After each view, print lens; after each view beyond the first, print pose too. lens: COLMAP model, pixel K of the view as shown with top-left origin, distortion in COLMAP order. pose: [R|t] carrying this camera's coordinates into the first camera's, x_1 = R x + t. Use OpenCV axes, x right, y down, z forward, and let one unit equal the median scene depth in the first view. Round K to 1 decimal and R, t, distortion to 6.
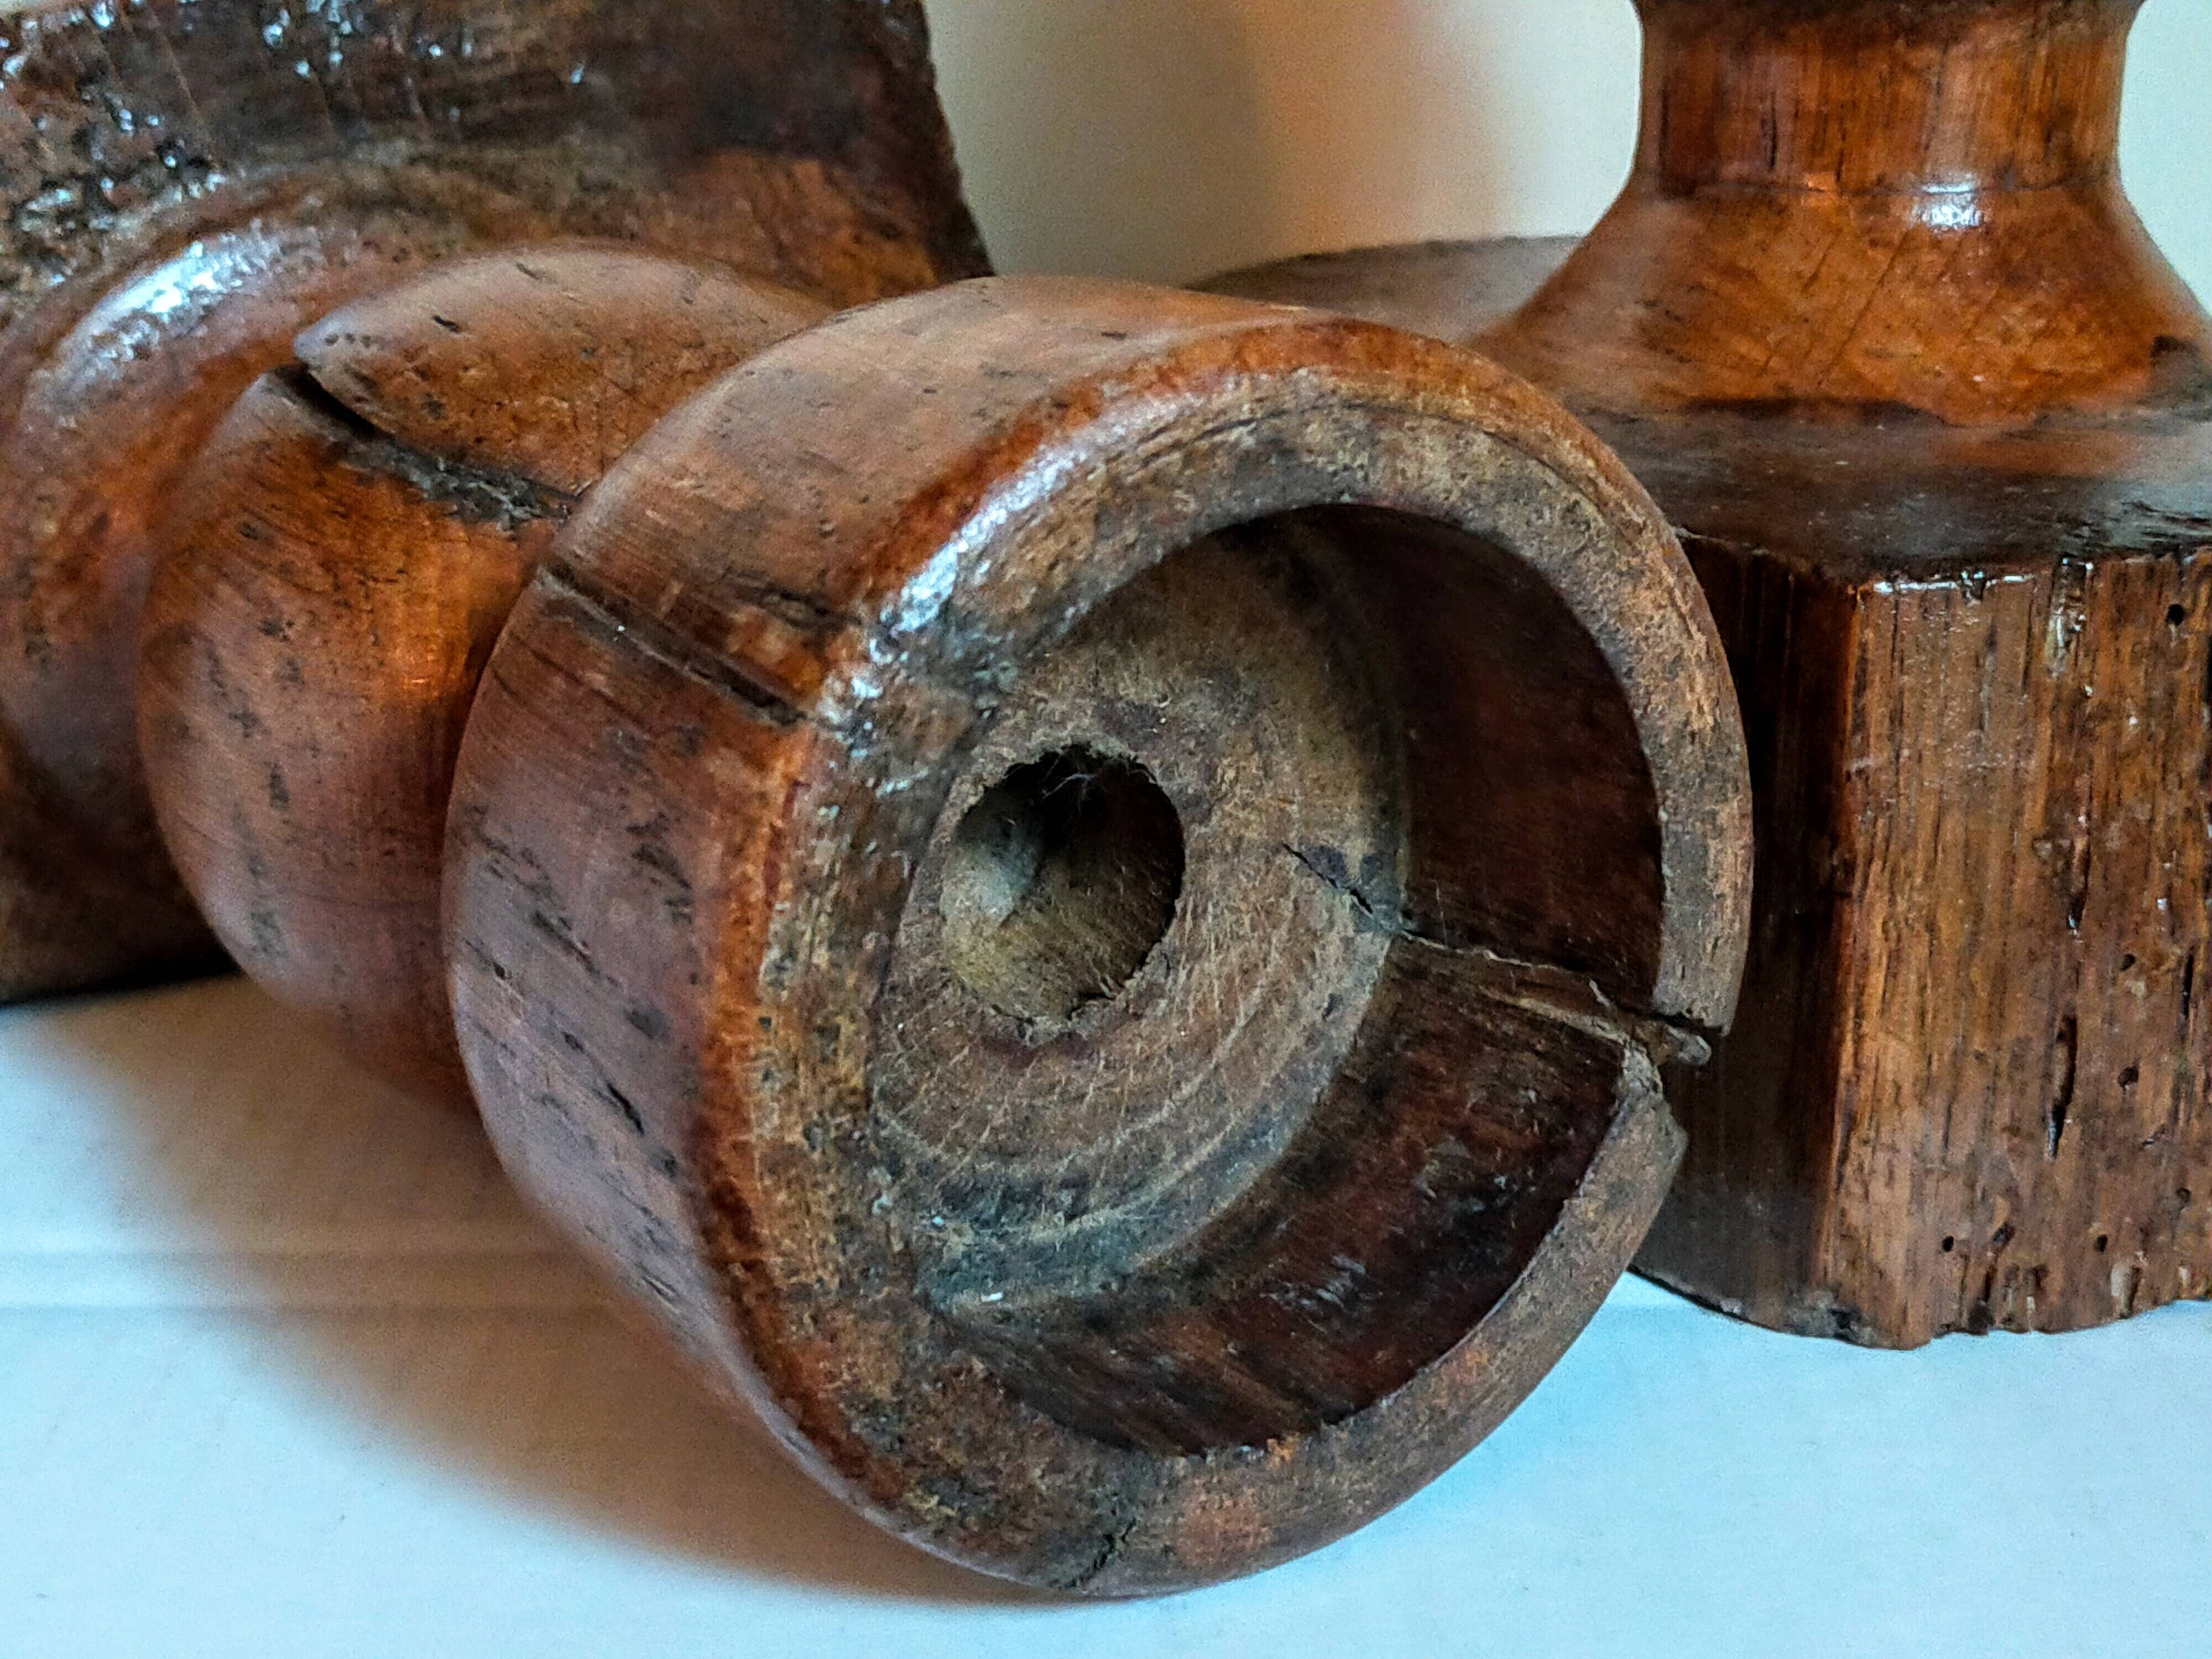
lens RADIAL K [[3345.9, 0, 1116.6], [0, 3345.9, 775.1], [0, 0, 1]] dist [0.135639, -0.305928]
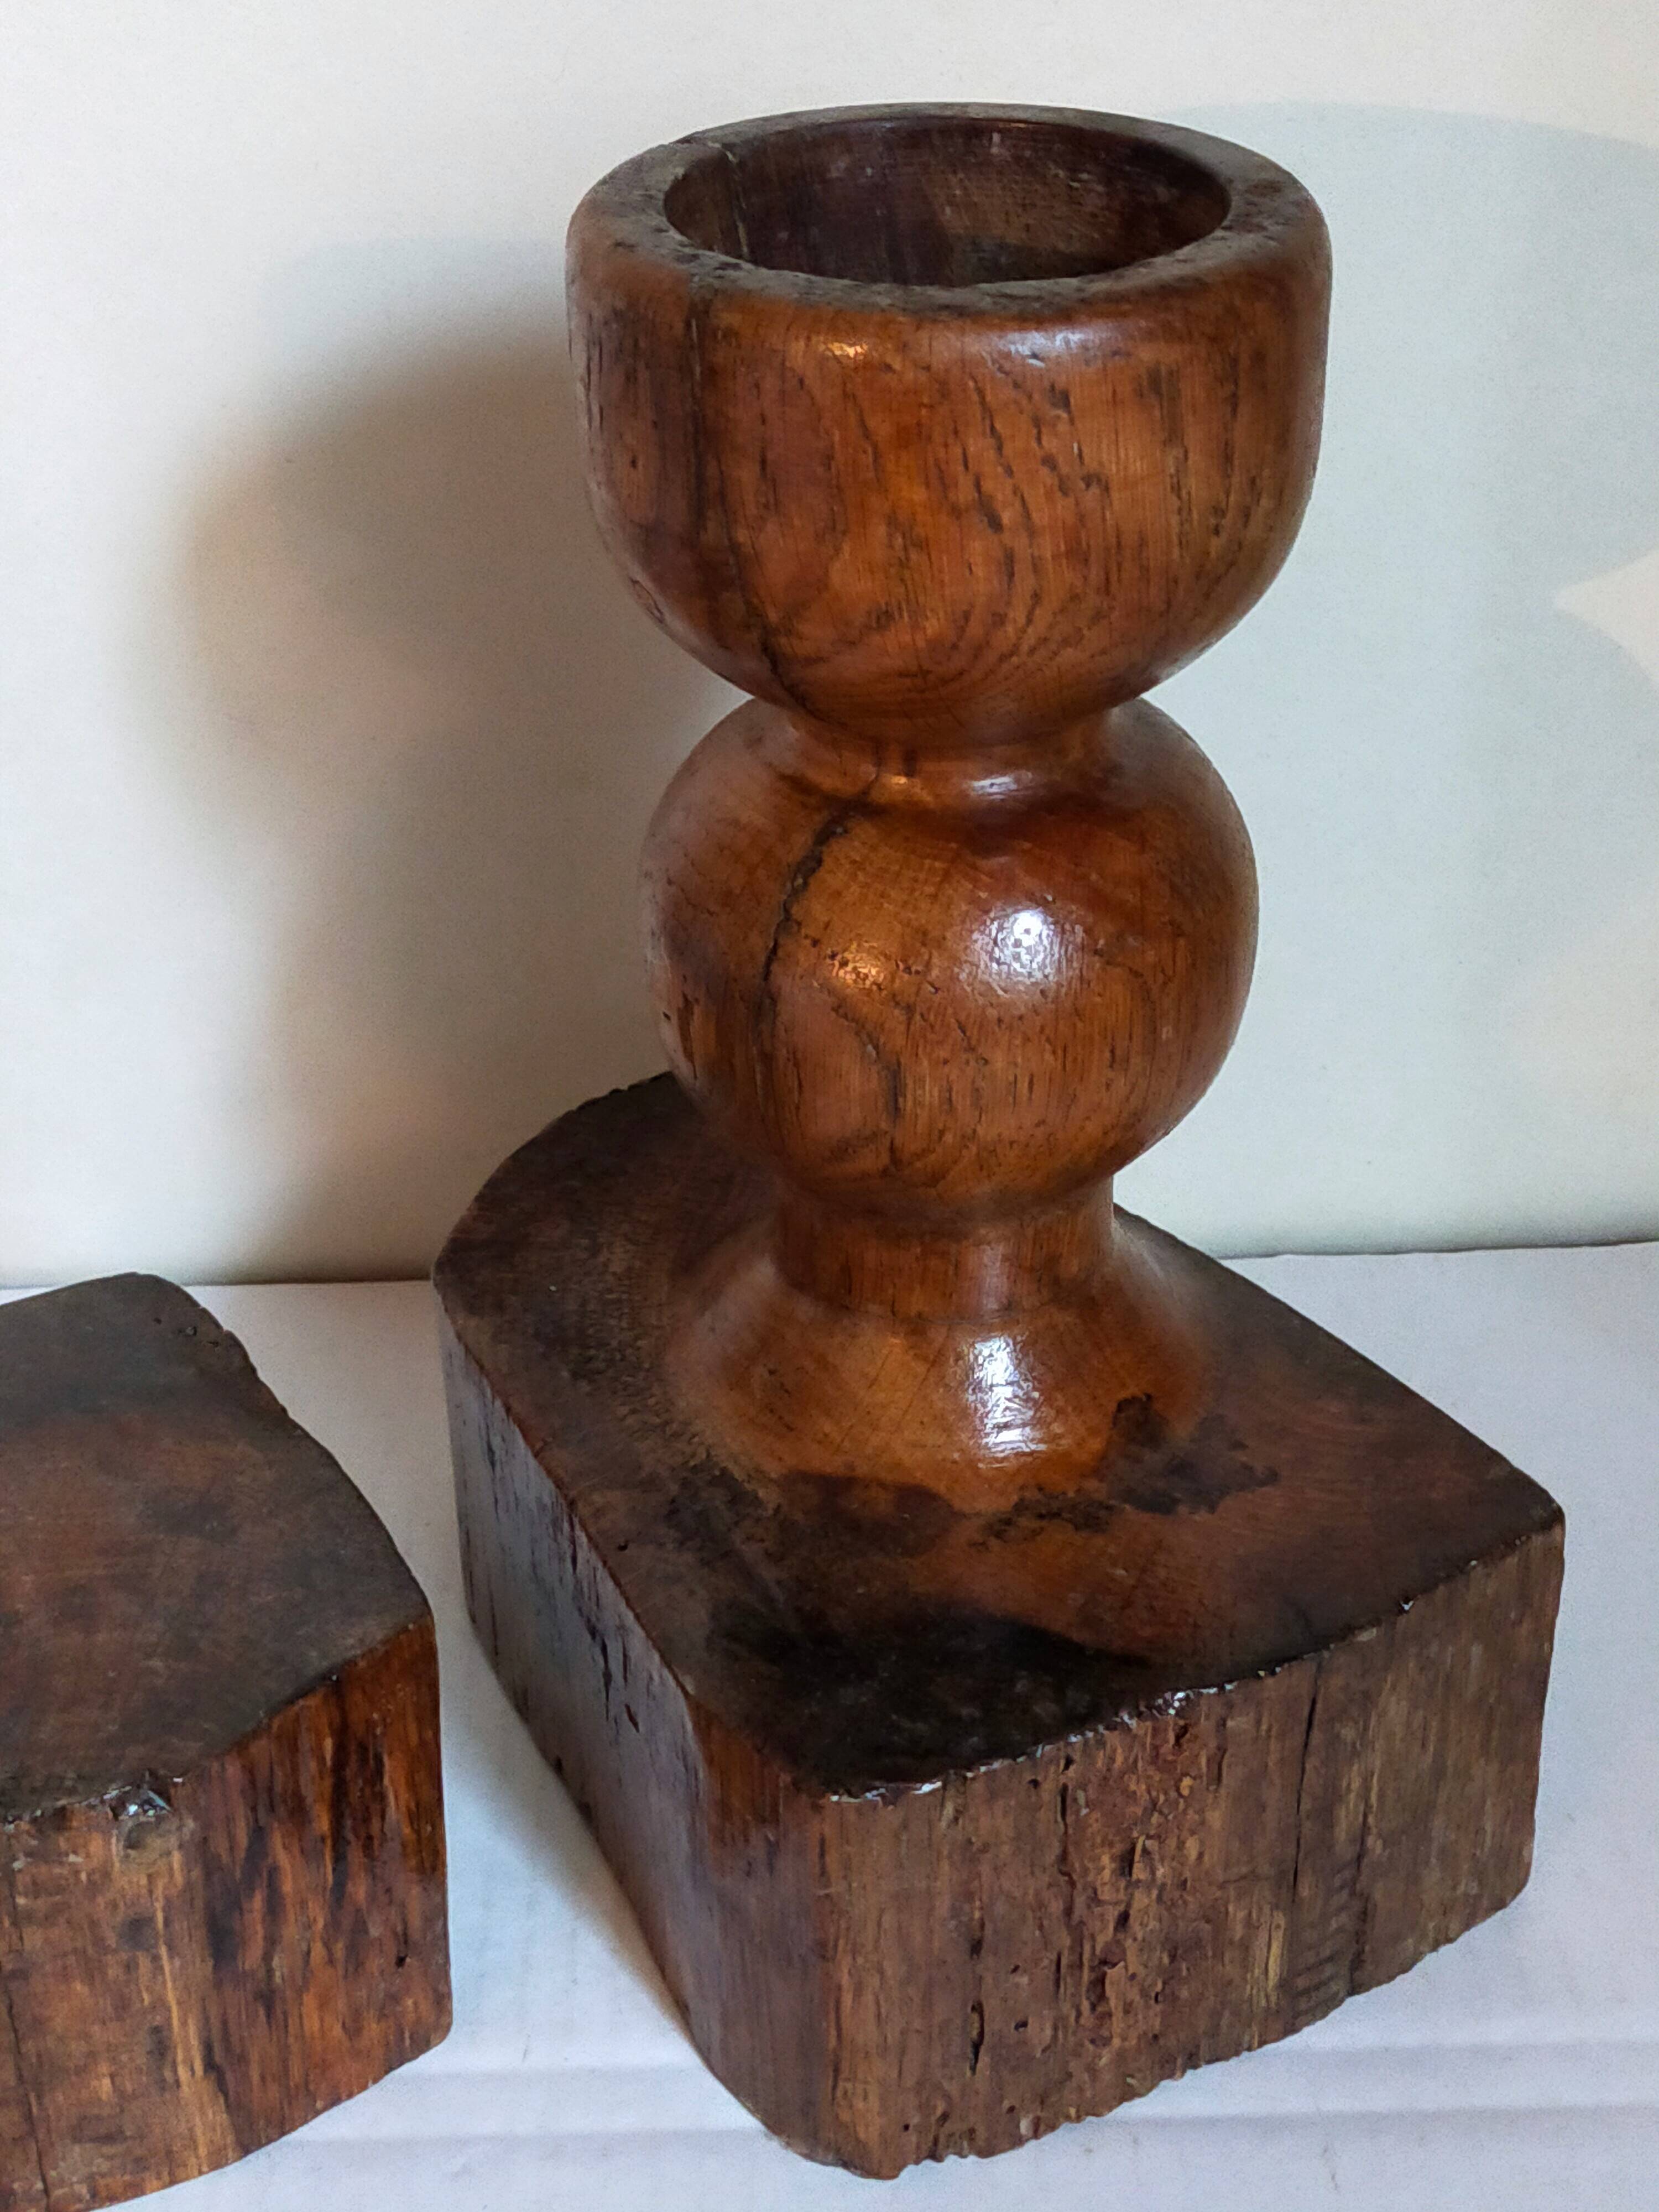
lens RADIAL K [[3345.9, 0, 847.4], [0, 3345.9, 1105.1], [0, 0, 1]] dist [0.135639, -0.305928]
pose [[0.999765, -0.016156, 0.014474, 0.202797], [0.012180, 0.970269, 0.241723, -0.692536], [-0.017949, -0.241490, 0.970237, -0.398181]]
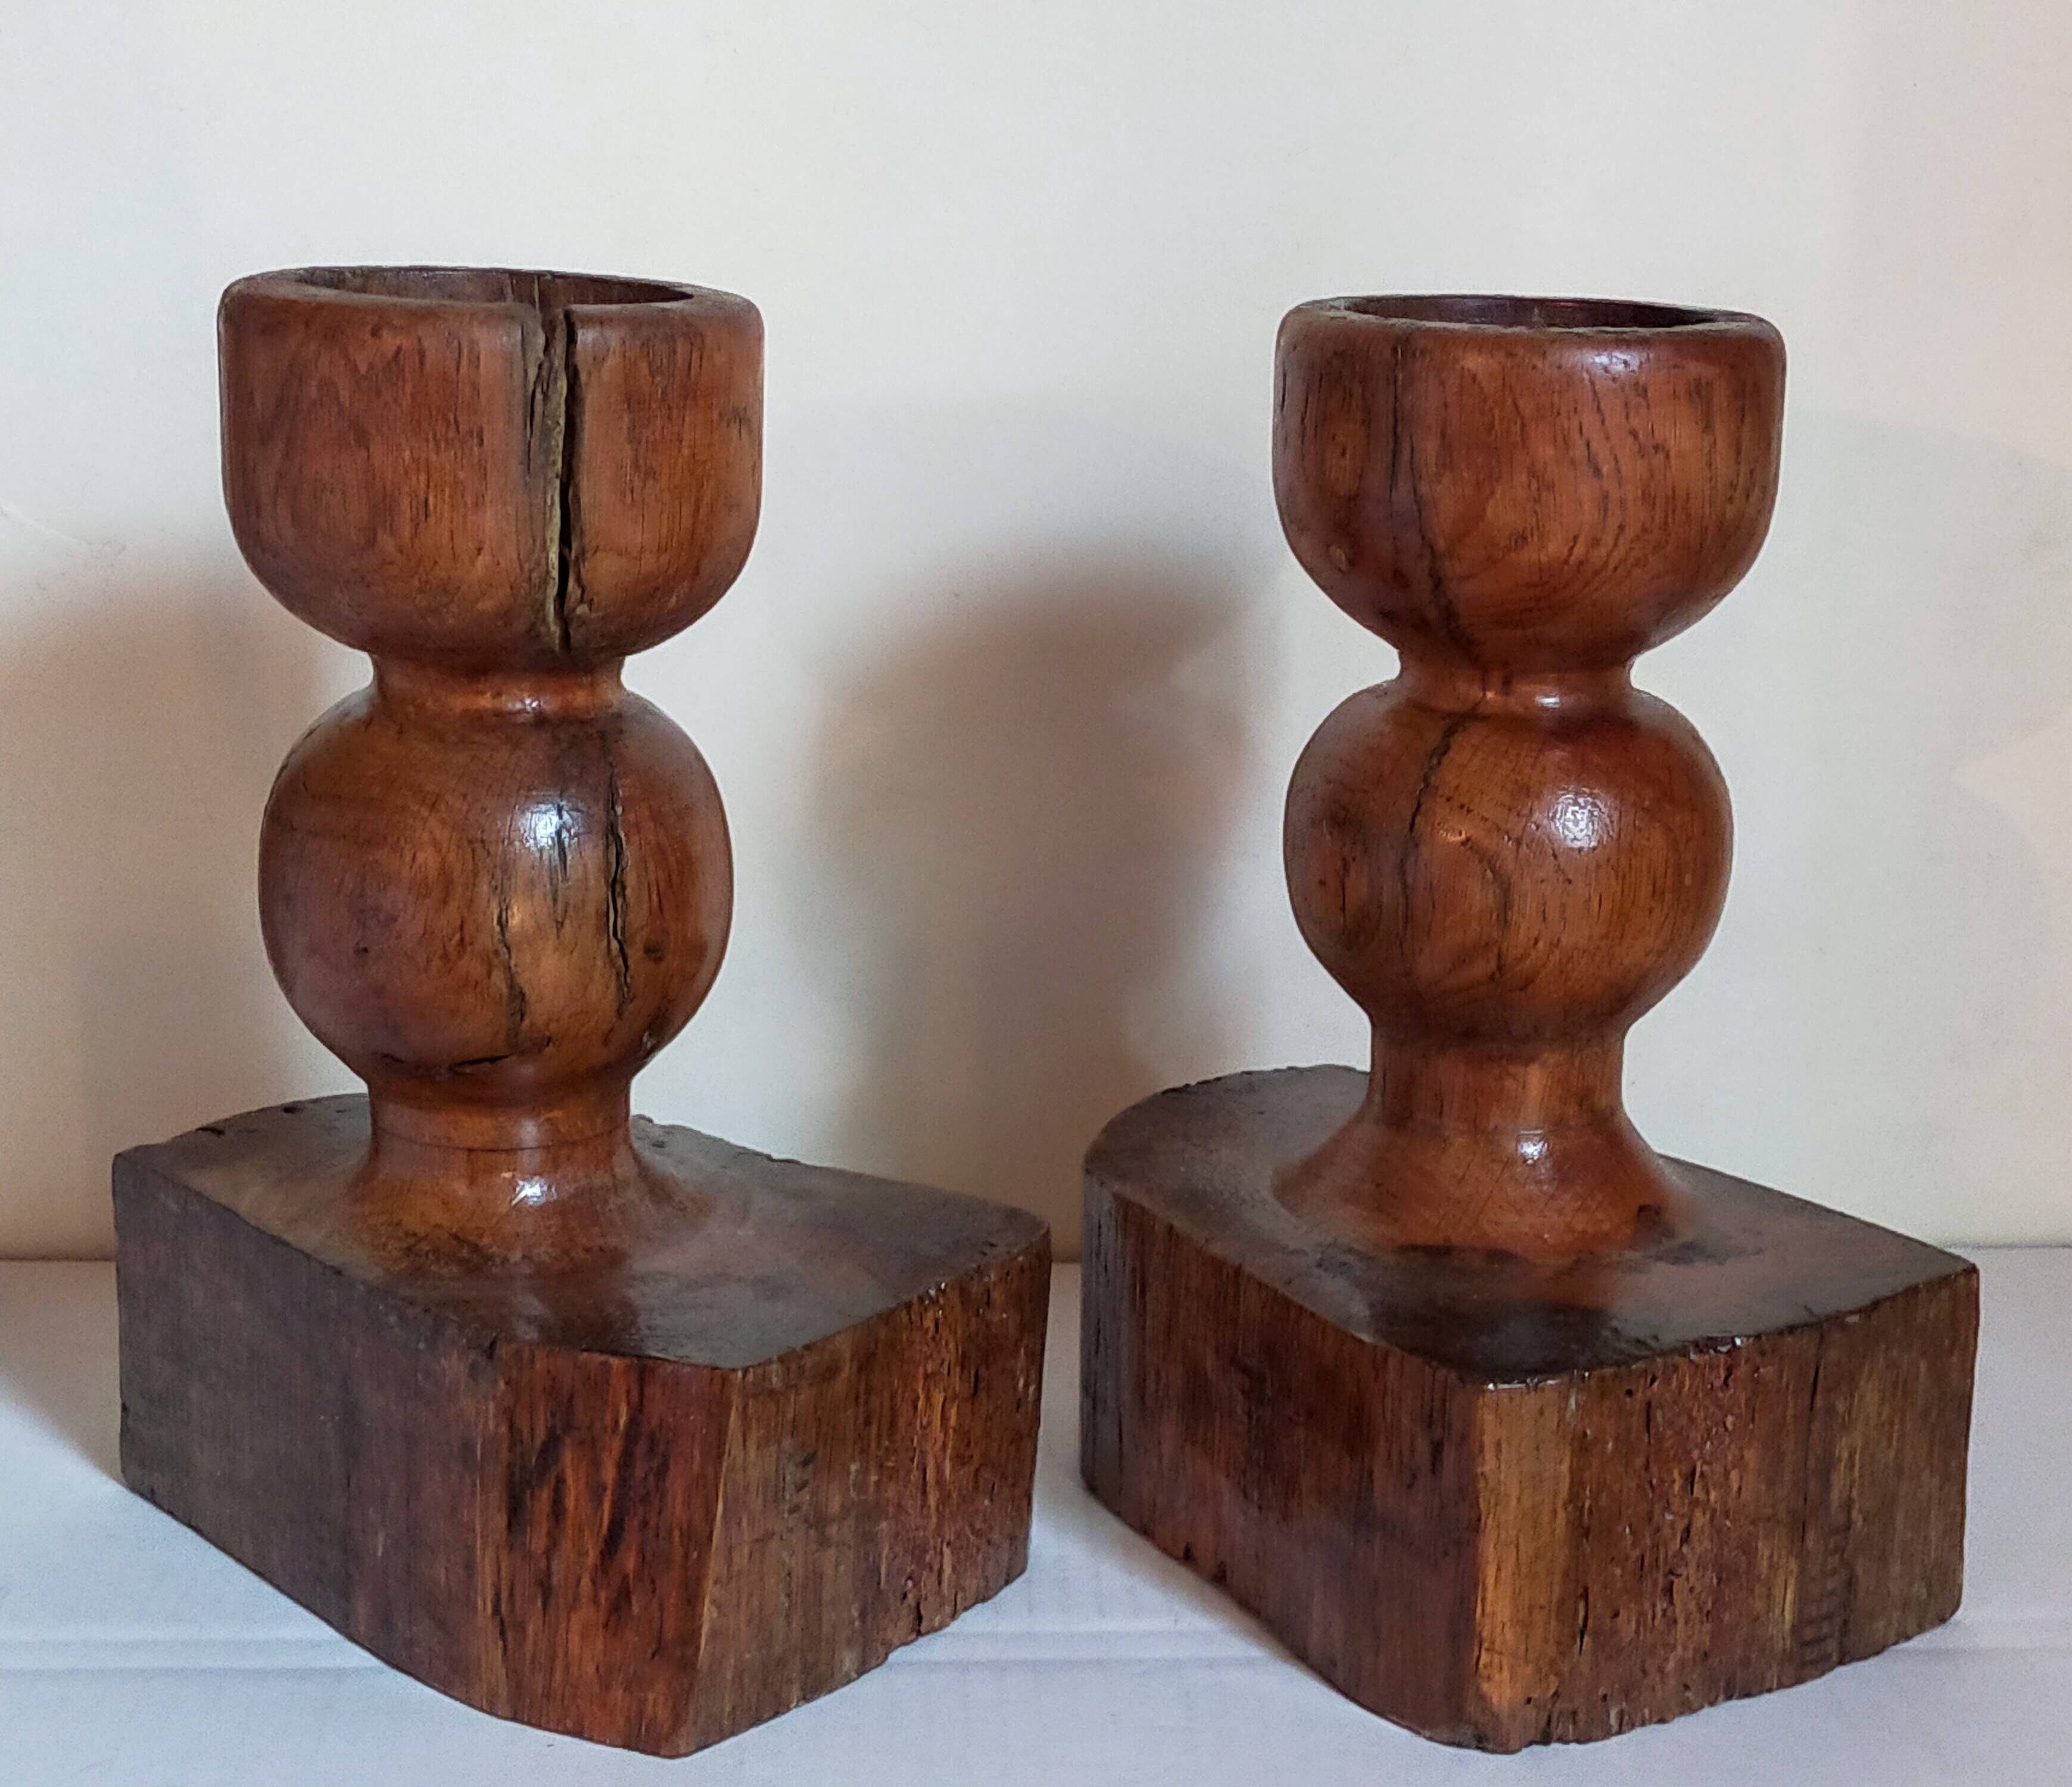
lens RADIAL K [[3594.0, 0, 1177.6], [0, 3594.0, 885.1], [0, 0, 1]] dist [0.104289, 0.061434]
pose [[0.994058, 0.002535, 0.108818, -0.200648], [0.004195, 0.998094, -0.061574, -0.216232], [-0.108767, 0.061664, 0.992153, -1.158956]]
